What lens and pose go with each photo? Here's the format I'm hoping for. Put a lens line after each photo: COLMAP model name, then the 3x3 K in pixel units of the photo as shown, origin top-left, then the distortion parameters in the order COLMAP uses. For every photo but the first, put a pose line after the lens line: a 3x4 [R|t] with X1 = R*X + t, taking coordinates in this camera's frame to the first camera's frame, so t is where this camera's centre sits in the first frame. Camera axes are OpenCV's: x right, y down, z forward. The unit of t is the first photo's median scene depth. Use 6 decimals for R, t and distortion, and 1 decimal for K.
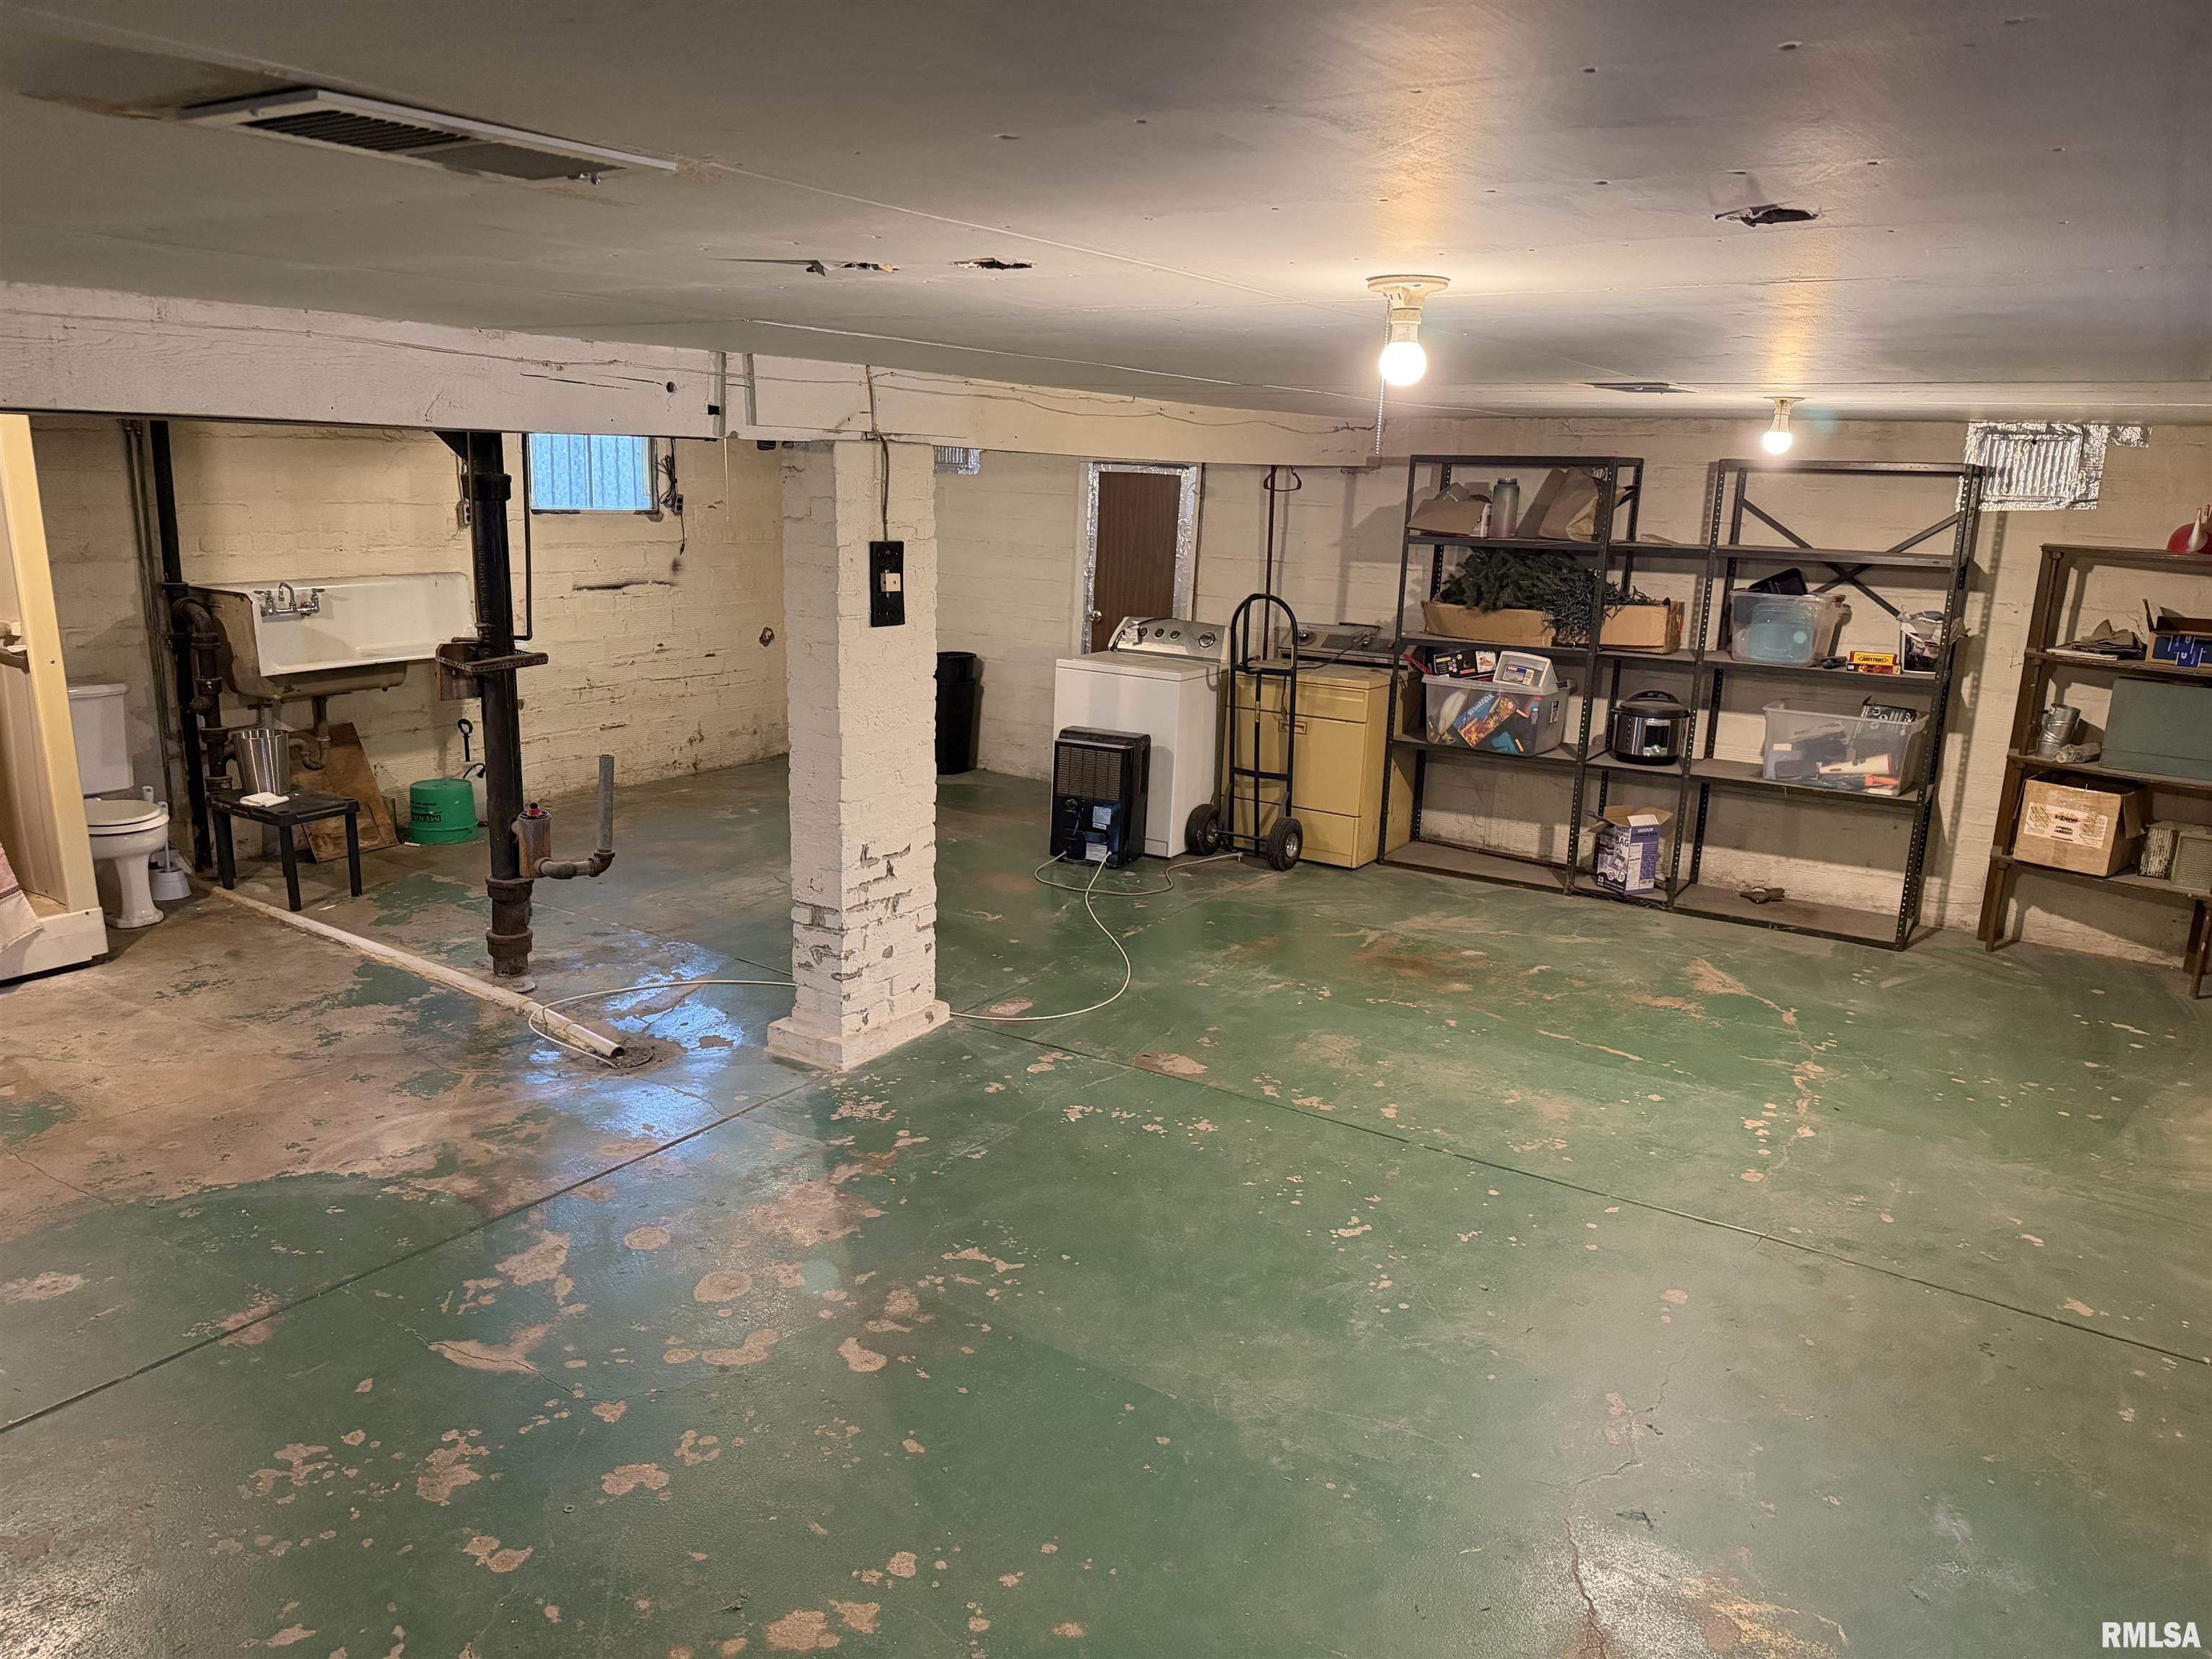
lens RADIAL K [[1551.6, 0, 1102.2], [0, 1551.6, 825.9], [0, 0, 1]] dist [0.057224, -0.071812]
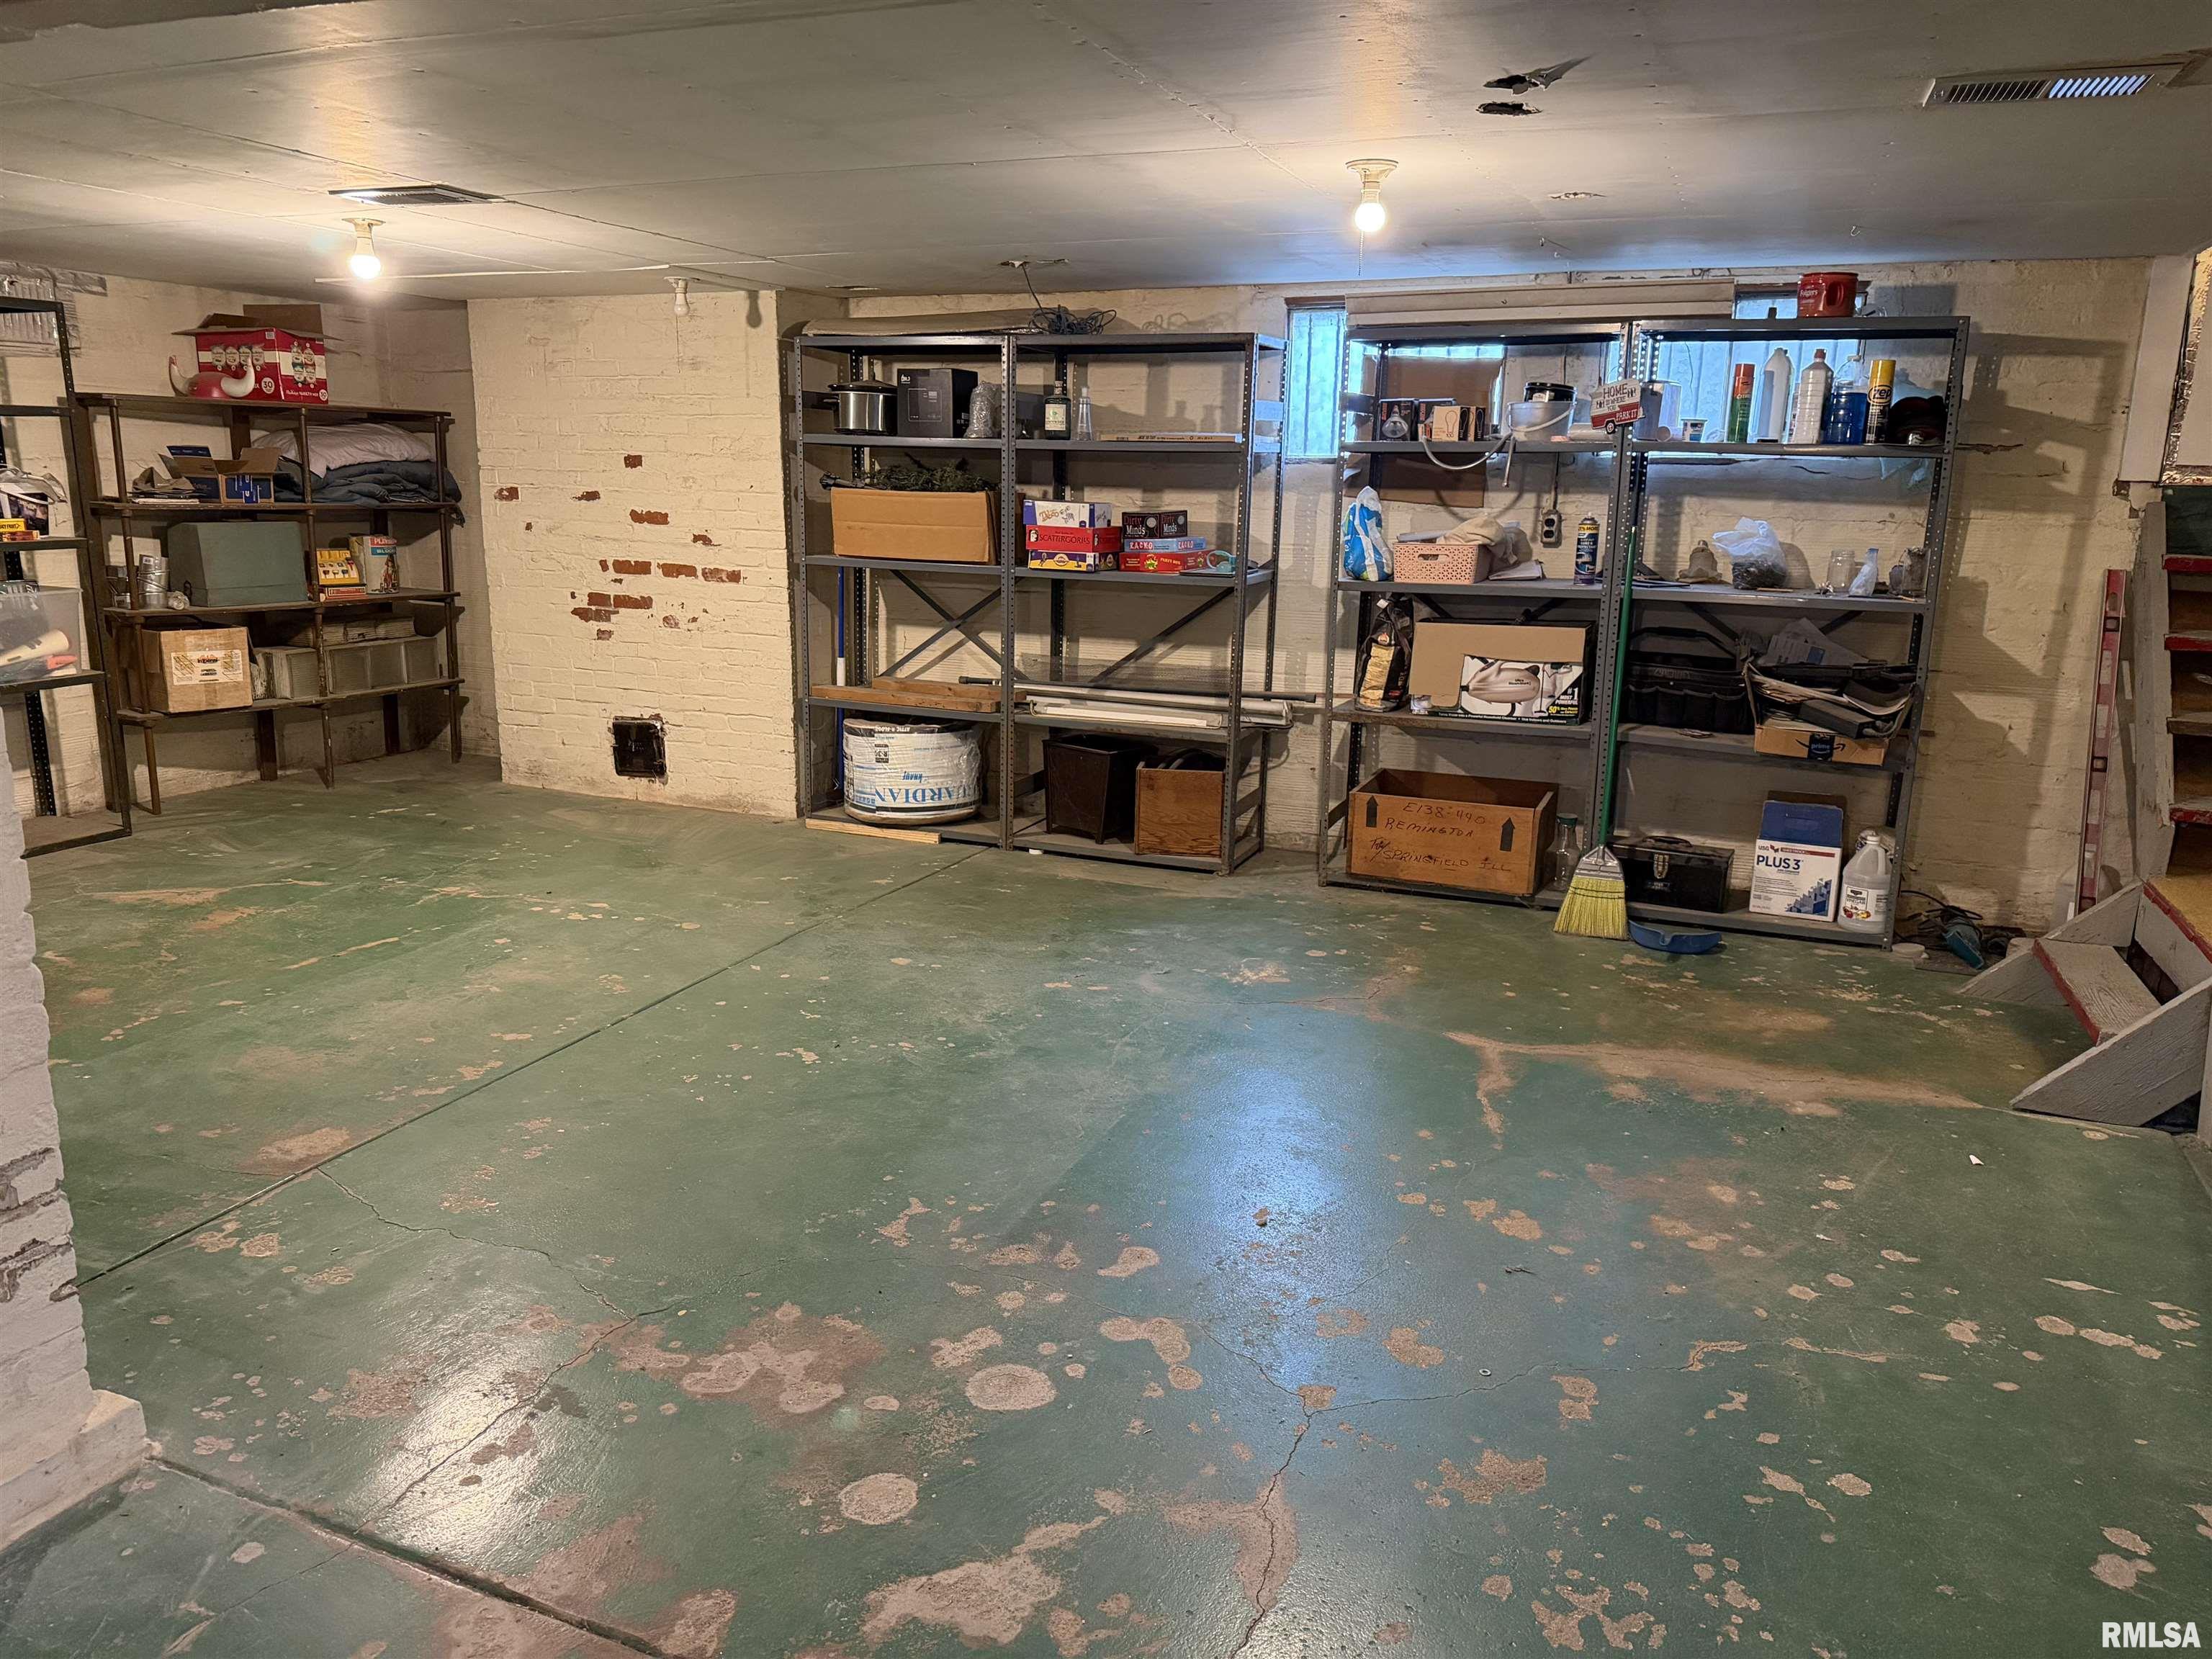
lens RADIAL K [[1551.6, 0, 1111.4], [0, 1551.6, 827.7], [0, 0, 1]] dist [0.057224, -0.071812]
pose [[-0.196259, -0.252817, 0.947400, -0.601057], [0.197939, 0.936085, 0.290802, -0.098781], [-0.960366, 0.244600, -0.133672, 0.691521]]
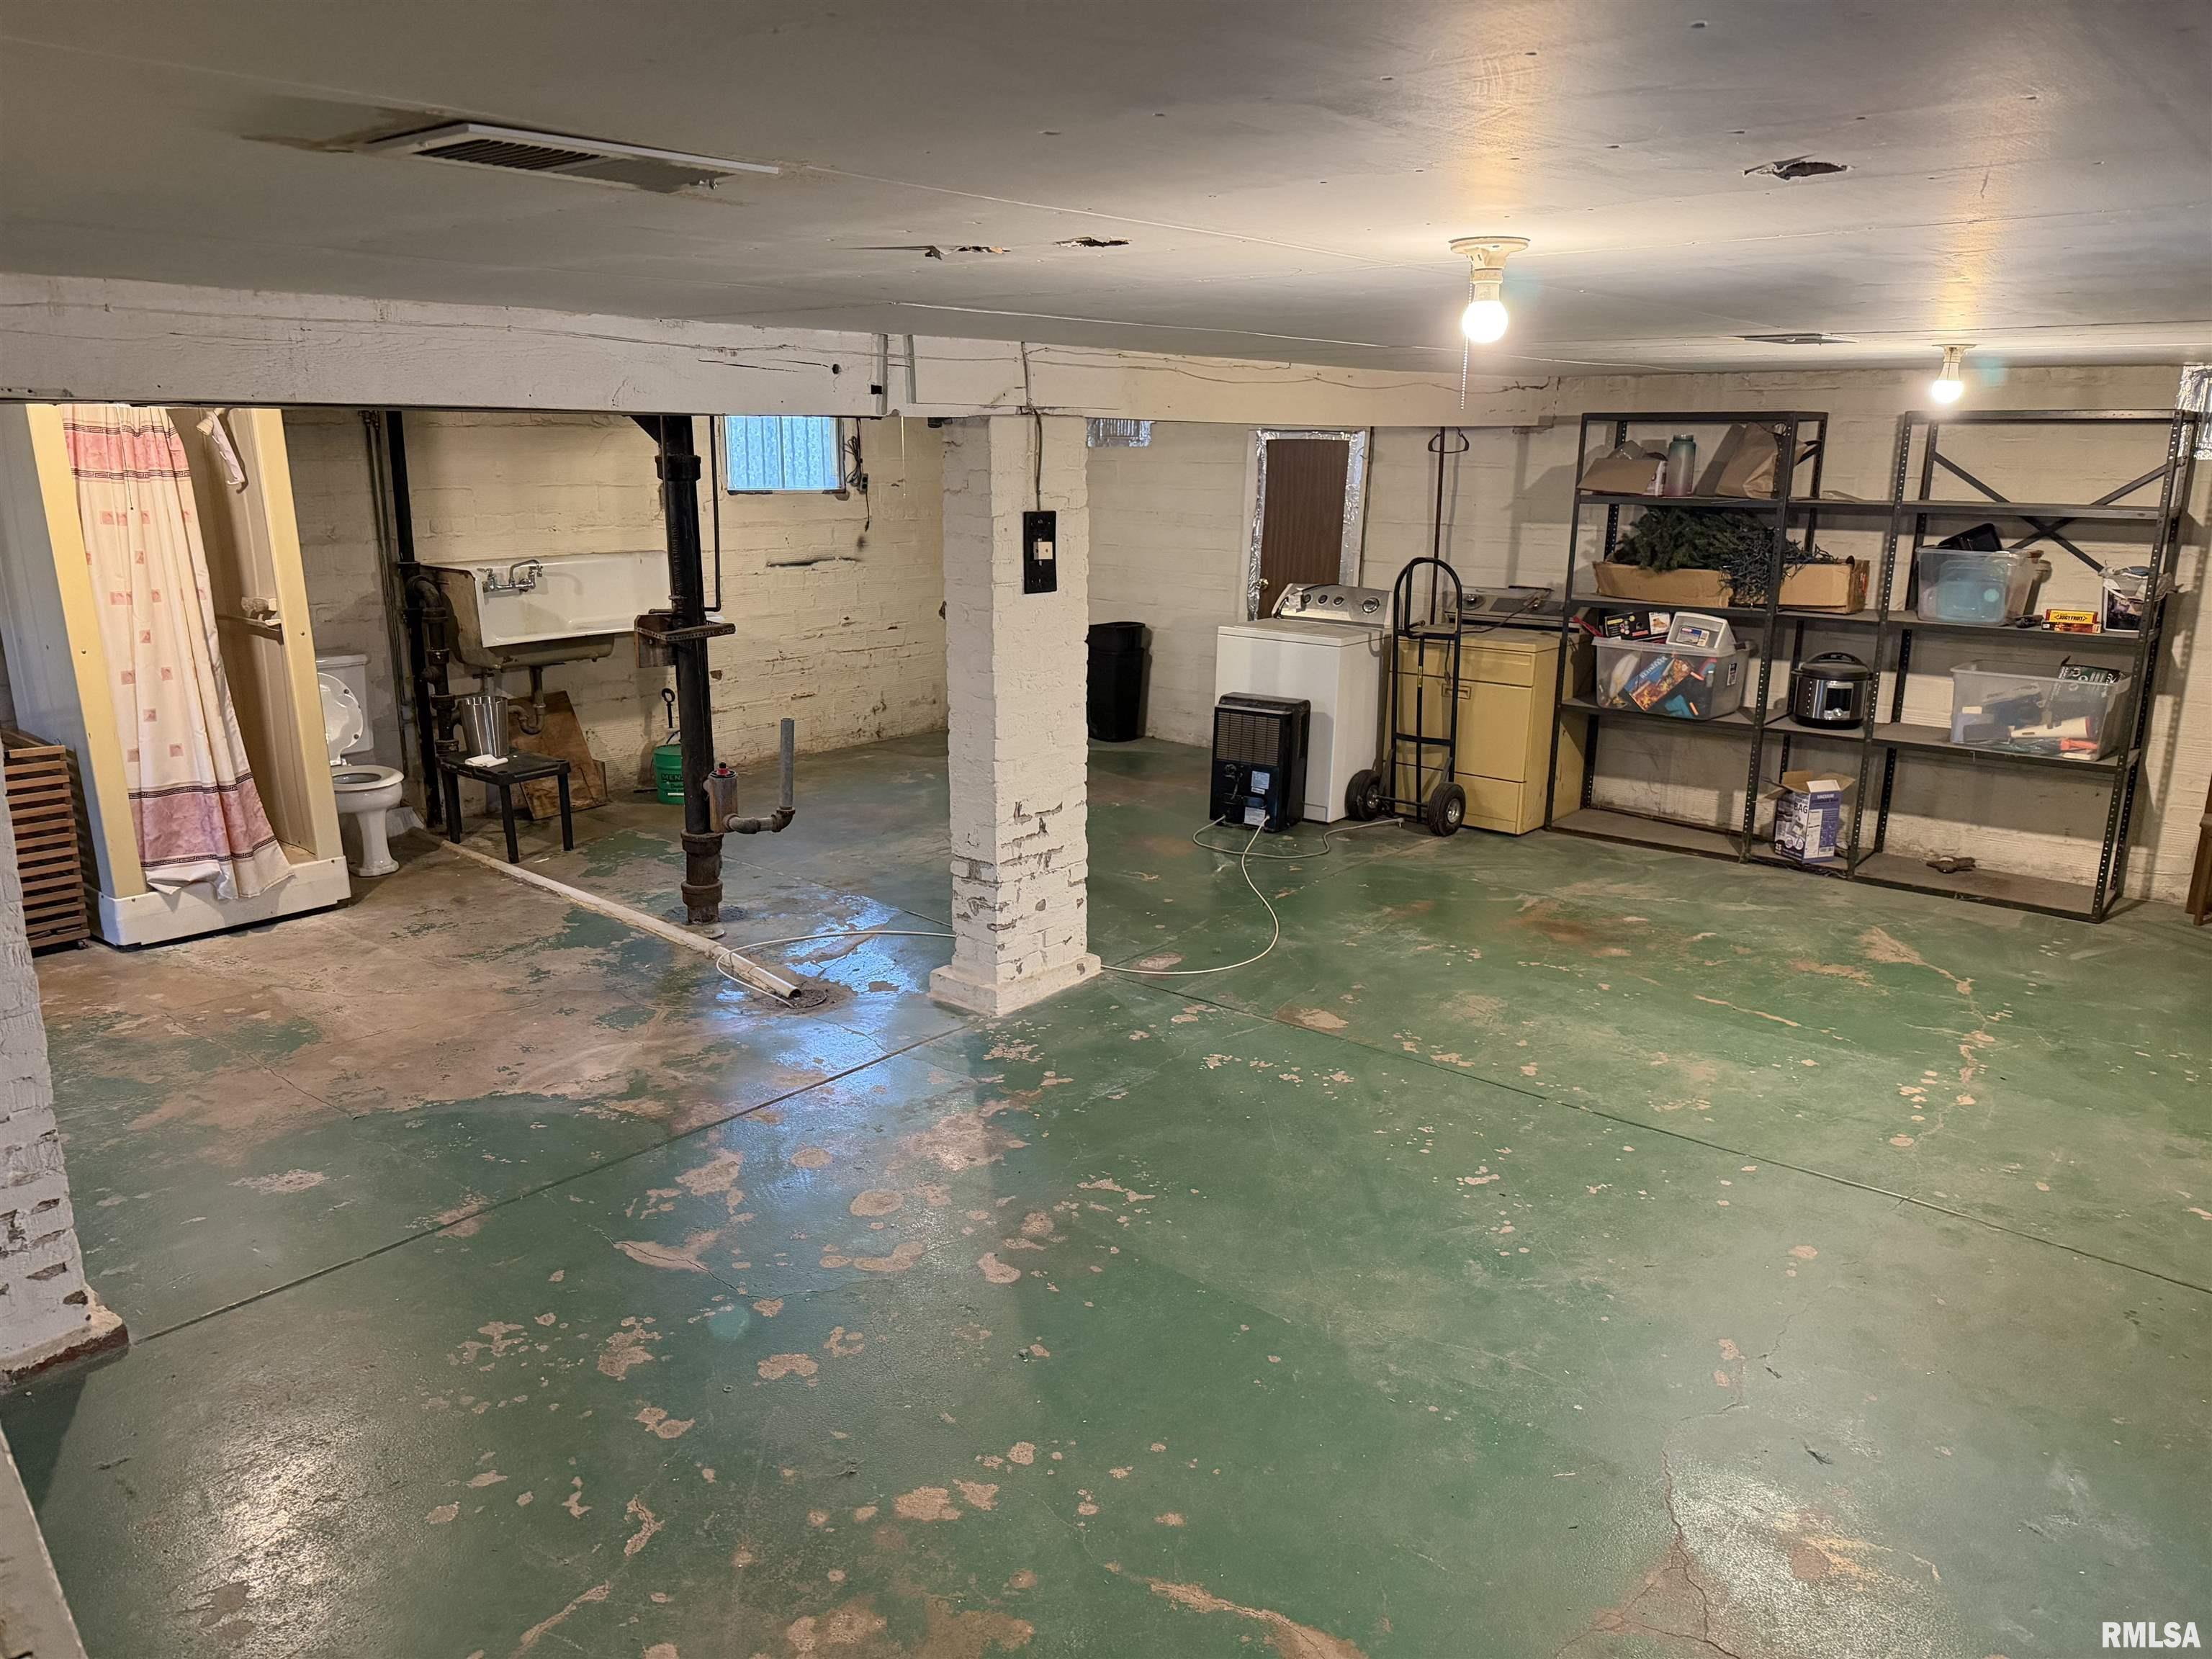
lens RADIAL K [[1551.6, 0, 1096.3], [0, 1551.6, 827.5], [0, 0, 1]] dist [0.057224, -0.071812]
pose [[0.991916, 0.007926, -0.126646, 0.030065], [-0.005751, 0.999830, 0.017533, 0.010204], [0.126763, -0.016663, 0.991793, -0.031214]]
